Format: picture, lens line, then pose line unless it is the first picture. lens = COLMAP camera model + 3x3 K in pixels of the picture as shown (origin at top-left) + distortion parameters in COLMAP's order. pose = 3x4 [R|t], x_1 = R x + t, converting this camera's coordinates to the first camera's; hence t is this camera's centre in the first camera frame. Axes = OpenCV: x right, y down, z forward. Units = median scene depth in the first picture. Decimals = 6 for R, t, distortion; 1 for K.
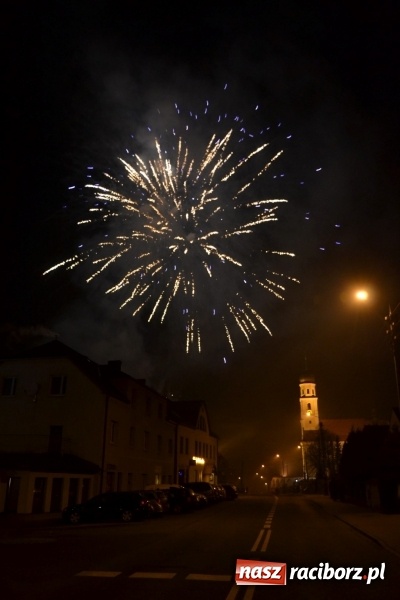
lens RADIAL K [[461.8, 0, 199.2], [0, 461.8, 300.5], [0, 0, 1]] dist [-0.045502, 0.006293]
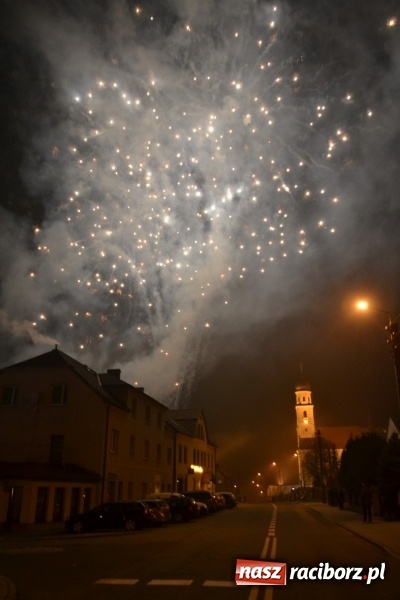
lens RADIAL K [[461.8, 0, 200.4], [0, 461.8, 301.2], [0, 0, 1]] dist [-0.045502, 0.006293]
pose [[0.999911, -0.000521, 0.013335, -0.010700], [0.000721, 0.999887, -0.014991, -0.003288], [-0.013326, 0.014999, 0.999799, -0.008186]]
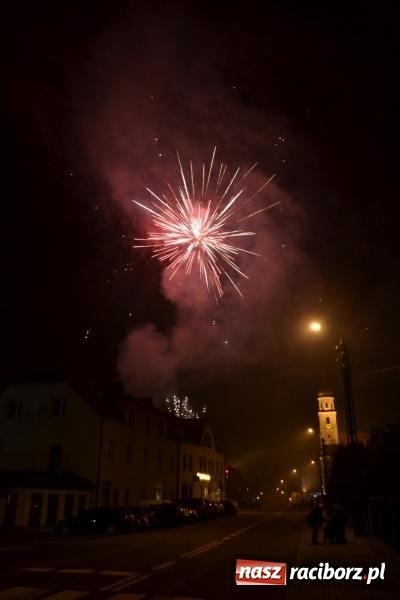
lens RADIAL K [[461.8, 0, 199.2], [0, 461.8, 300.6], [0, 0, 1]] dist [-0.045502, 0.006293]
pose [[0.998673, -0.021693, -0.046700, 0.072556], [0.020318, 0.999352, -0.029720, -0.025910], [0.047314, 0.028731, 0.998467, -0.064609]]
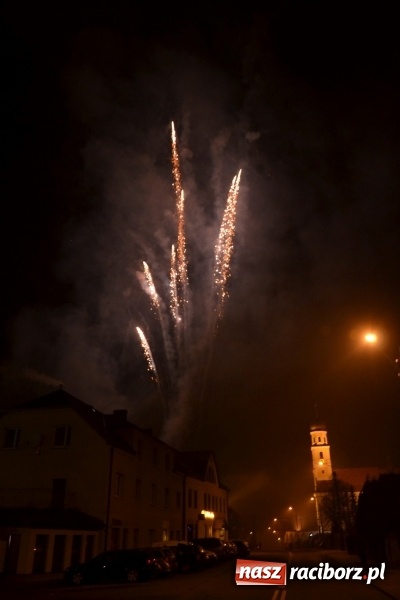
lens RADIAL K [[461.8, 0, 200.0], [0, 461.8, 300.2], [0, 0, 1]] dist [-0.045502, 0.006293]
pose [[0.999782, -0.017403, -0.011556, 0.001281], [0.016121, 0.994545, -0.103058, 0.002326], [0.013286, 0.102849, 0.994608, 0.006665]]
